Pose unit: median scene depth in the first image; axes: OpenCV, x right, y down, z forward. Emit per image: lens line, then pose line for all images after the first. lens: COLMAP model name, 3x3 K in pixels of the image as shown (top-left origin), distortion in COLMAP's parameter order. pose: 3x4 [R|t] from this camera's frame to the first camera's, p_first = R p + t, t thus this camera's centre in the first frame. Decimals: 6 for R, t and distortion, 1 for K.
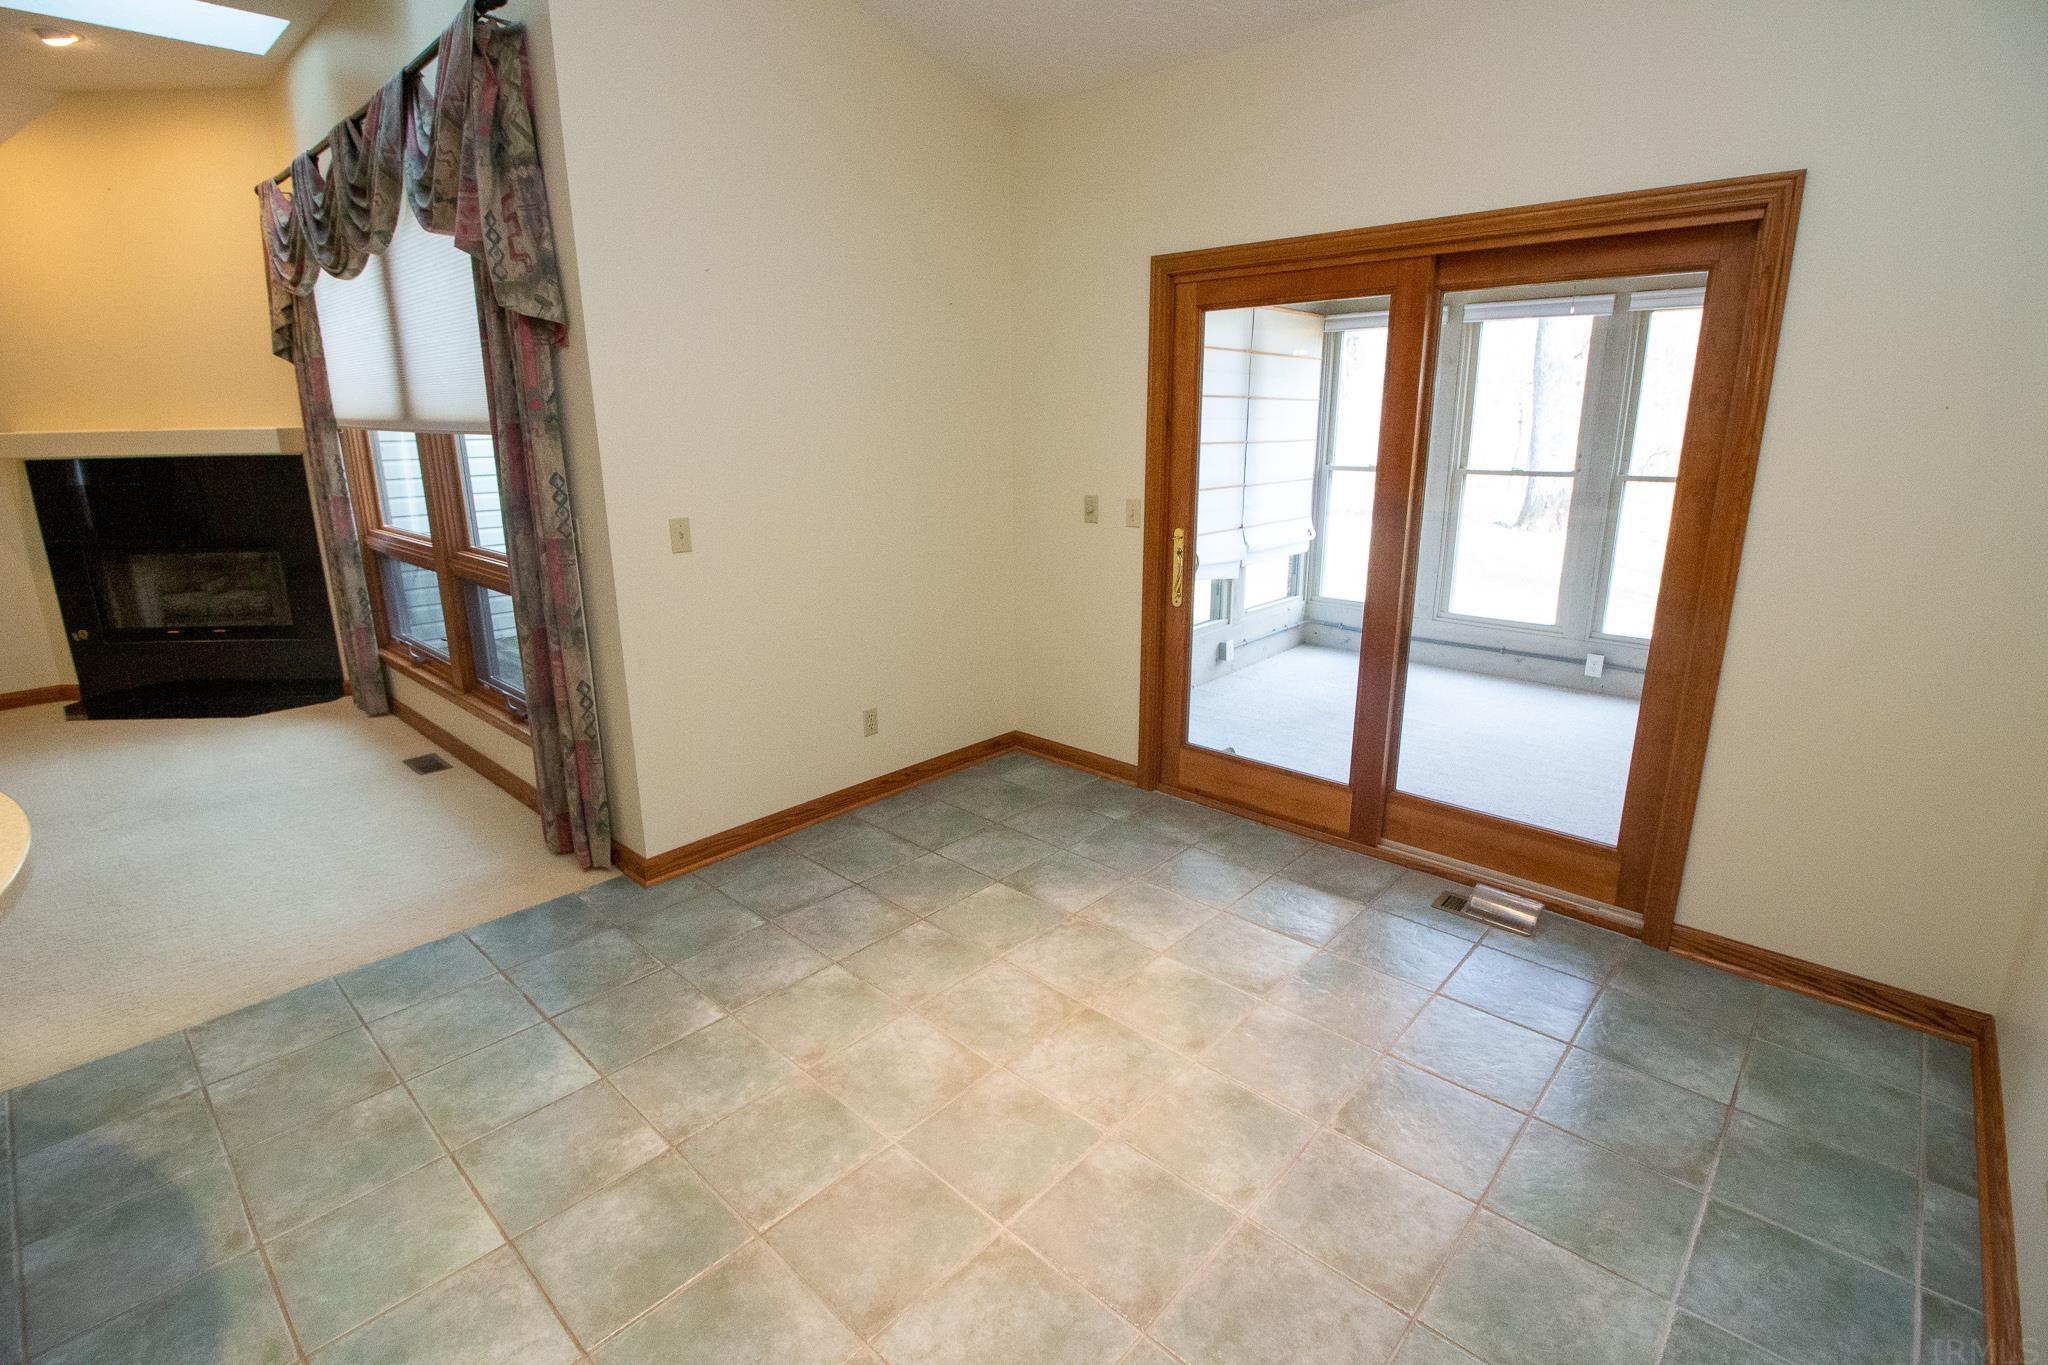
lens RADIAL K [[951.6, 0, 1033.7], [0, 951.6, 666.5], [0, 0, 1]] dist [-0.003905, -0.010737]
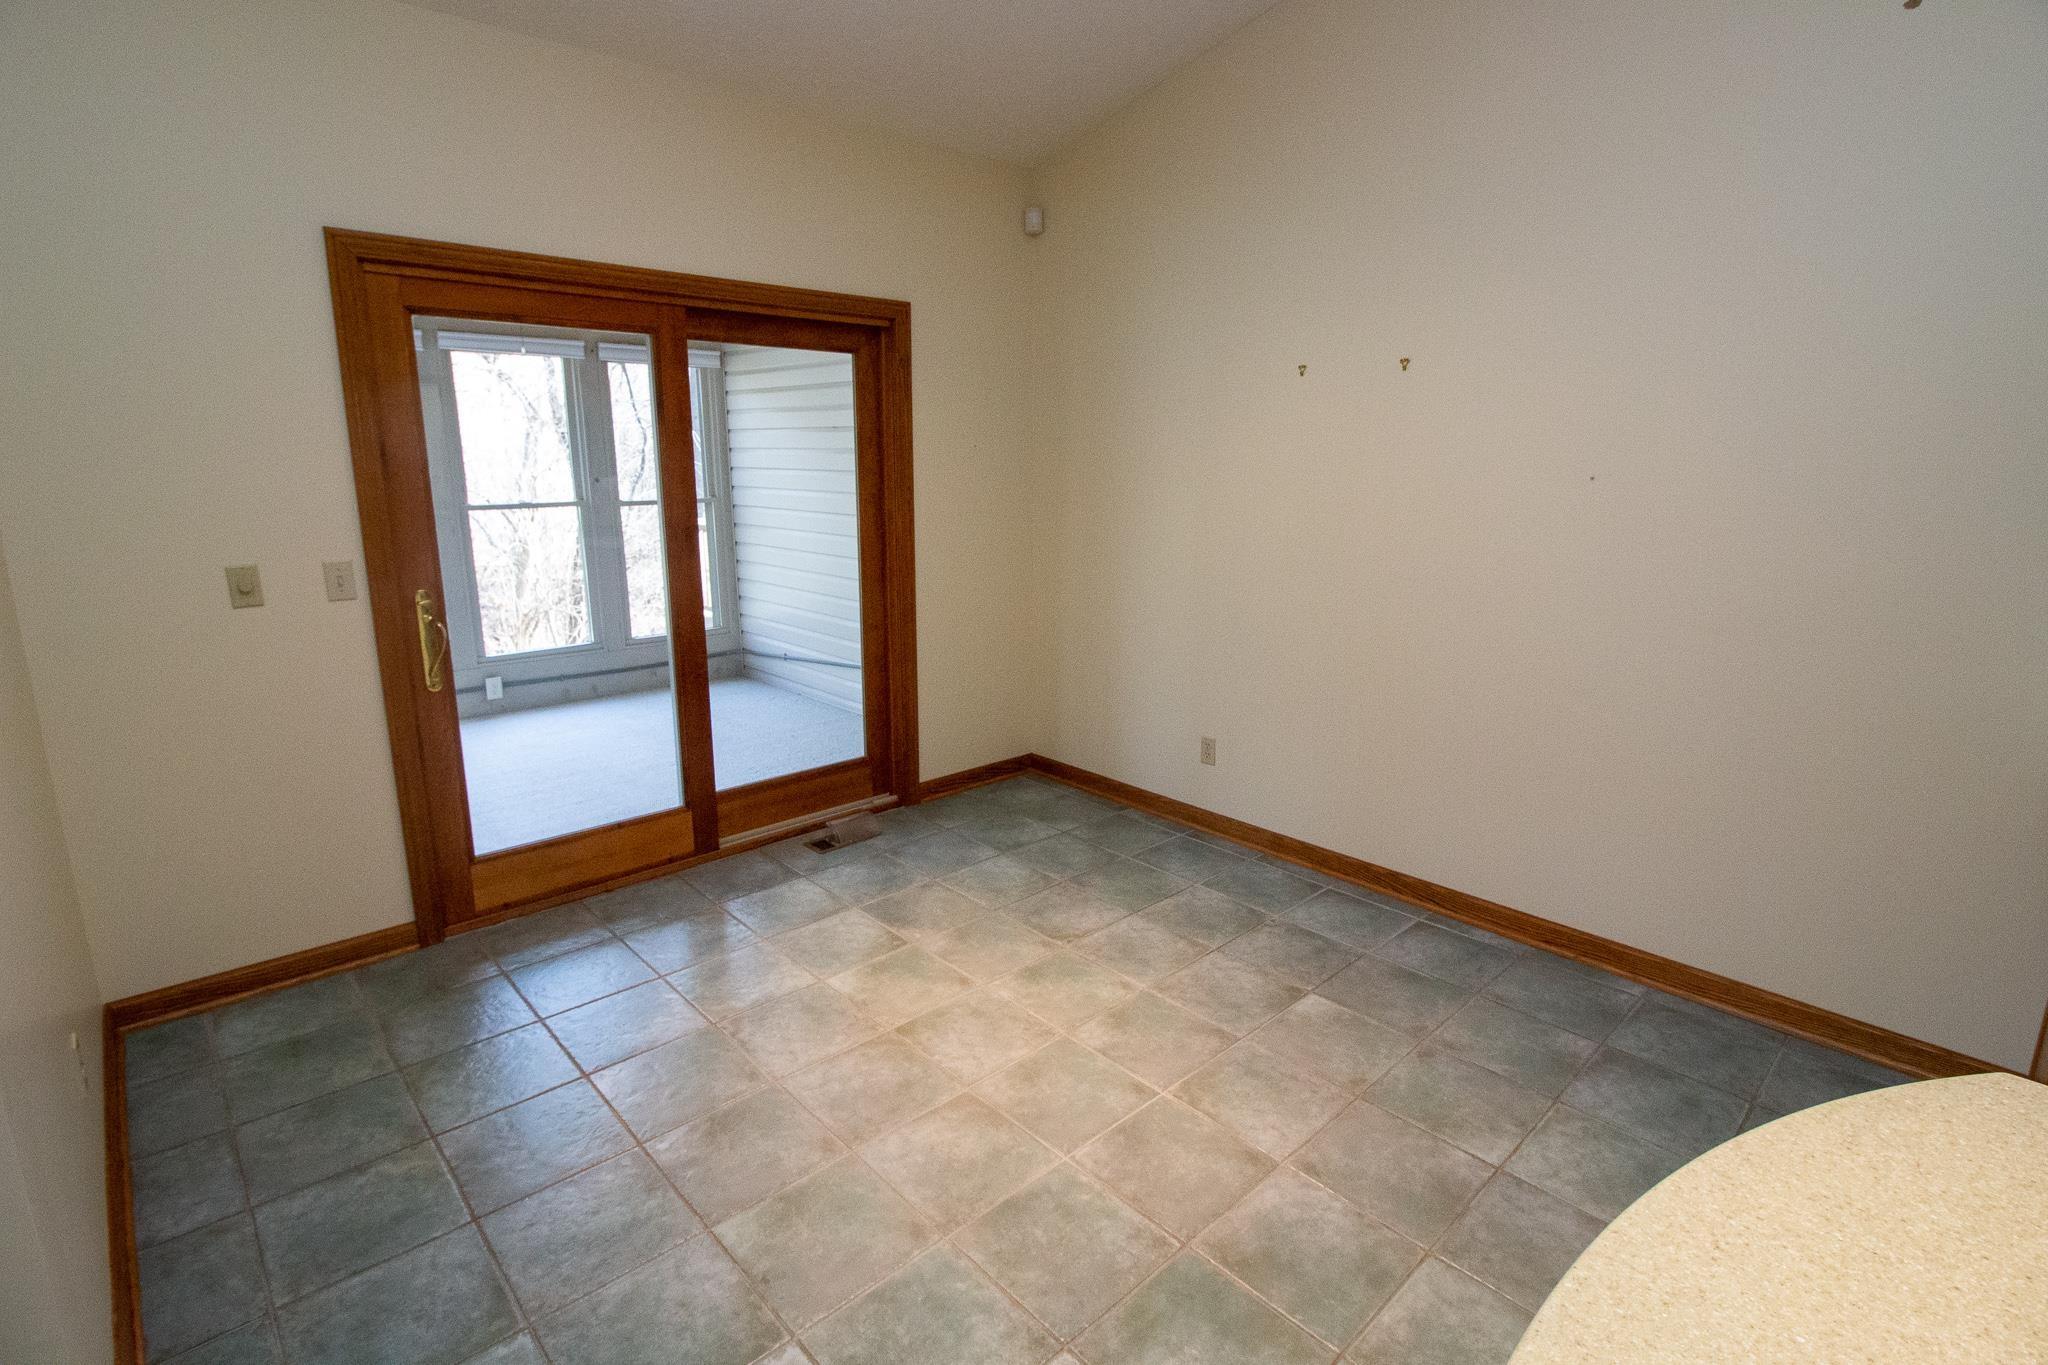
lens RADIAL K [[992.0, 0, 1028.8], [0, 992.0, 660.6], [0, 0, 1]] dist [0.001023, -0.012975]
pose [[0.073637, -0.200019, 0.977021, -0.814507], [0.246881, 0.952844, 0.176463, -0.150681], [-0.966244, 0.228214, 0.119546, 0.600050]]
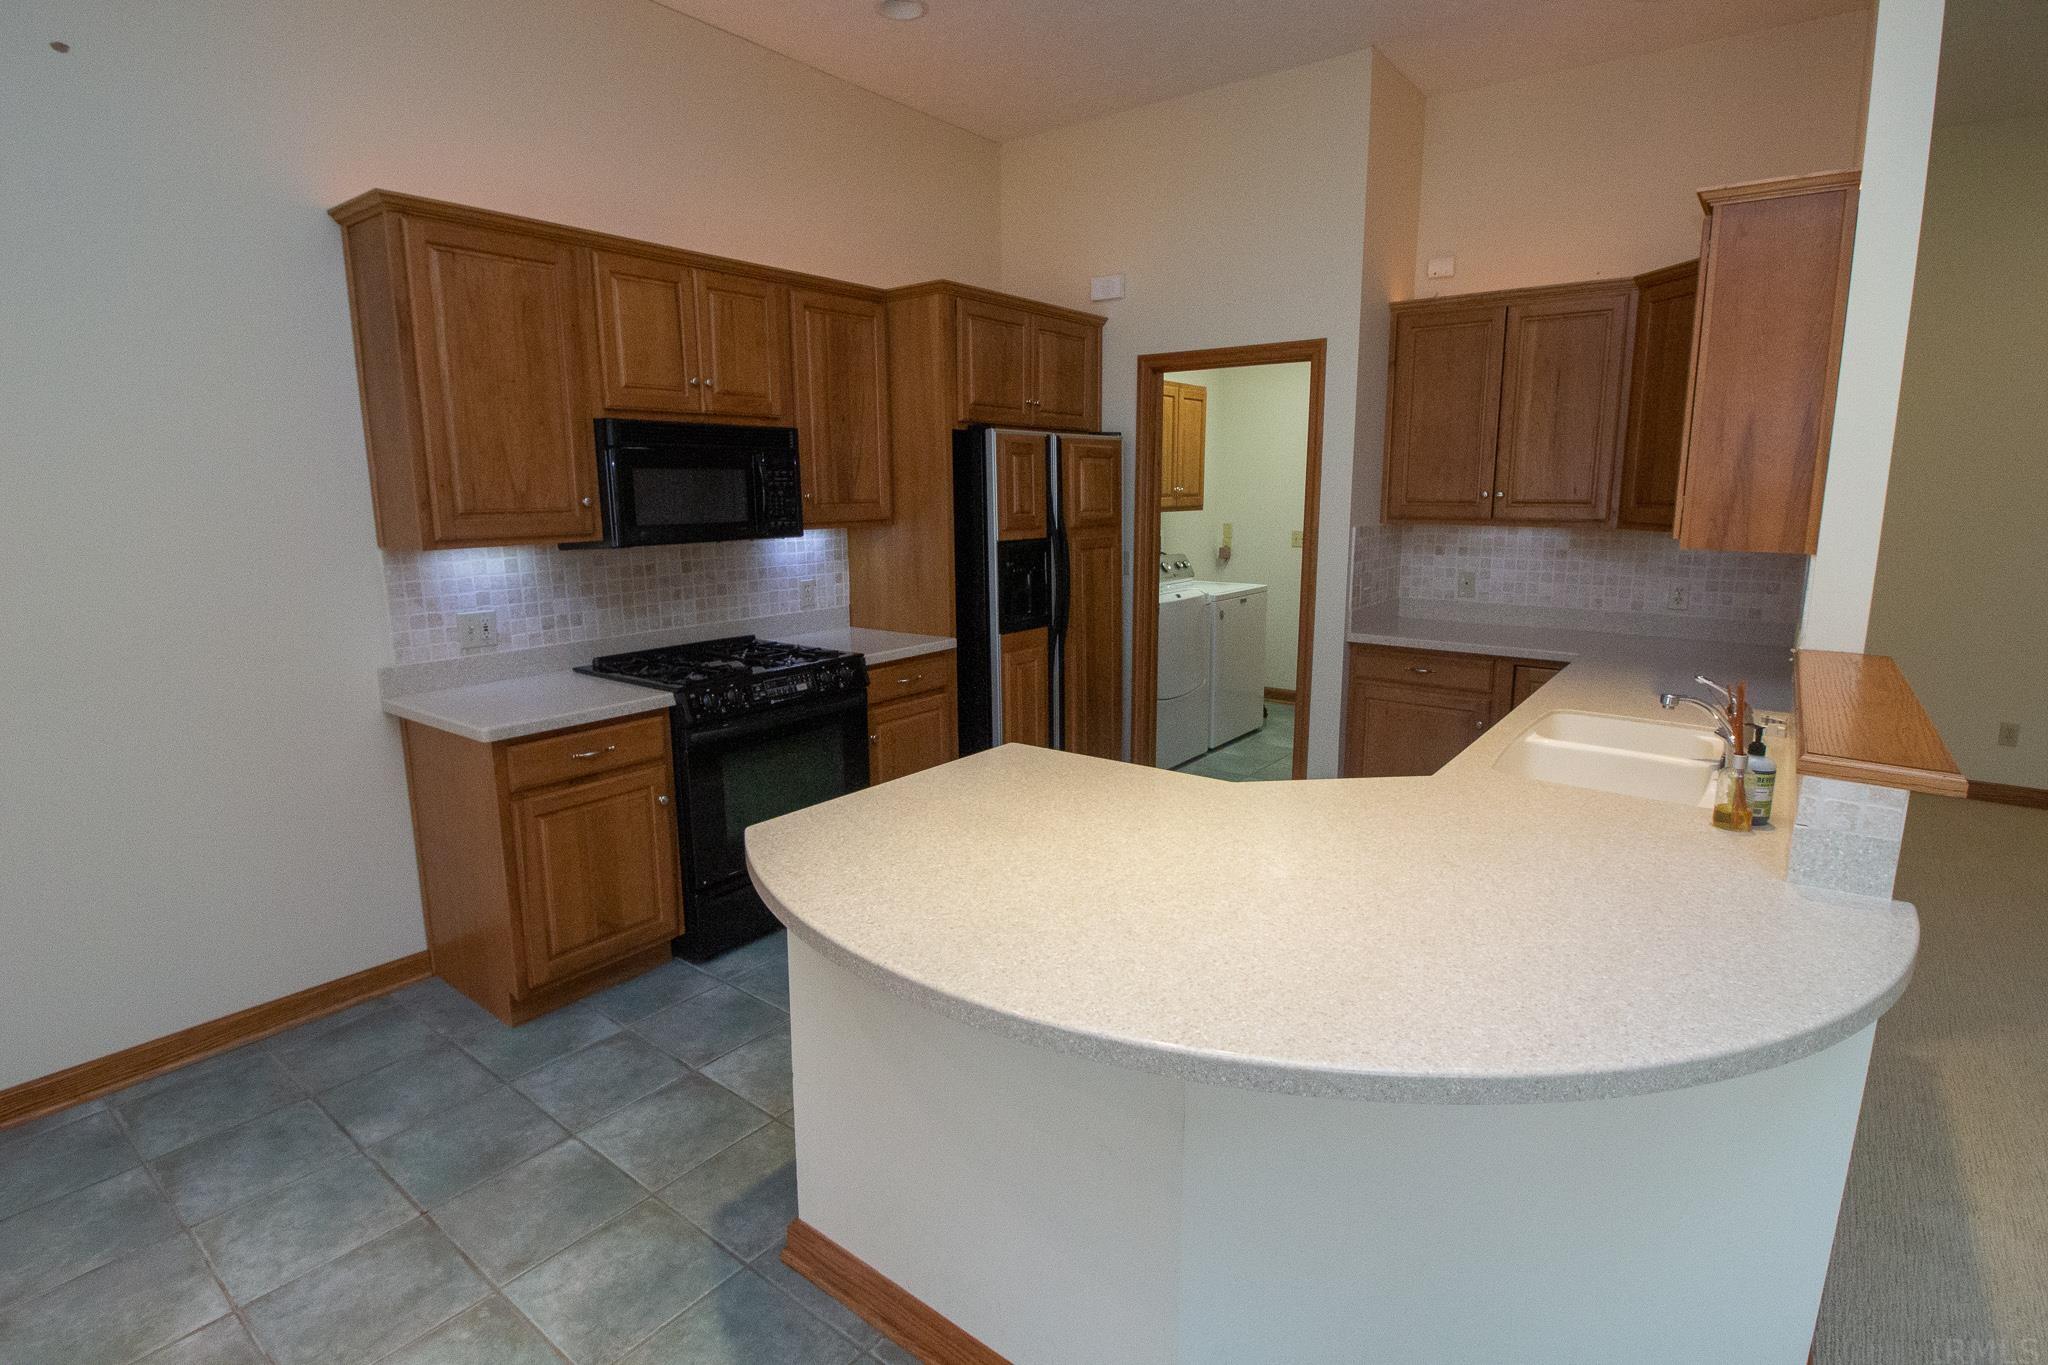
lens RADIAL K [[992.0, 0, 1028.8], [0, 992.0, 660.6], [0, 0, 1]] dist [0.001023, -0.012975]
pose [[-0.996169, 0.023500, -0.084227, -0.598538], [-0.014034, 0.907761, 0.419254, -0.234490], [0.086310, 0.418830, -0.903954, 0.896317]]
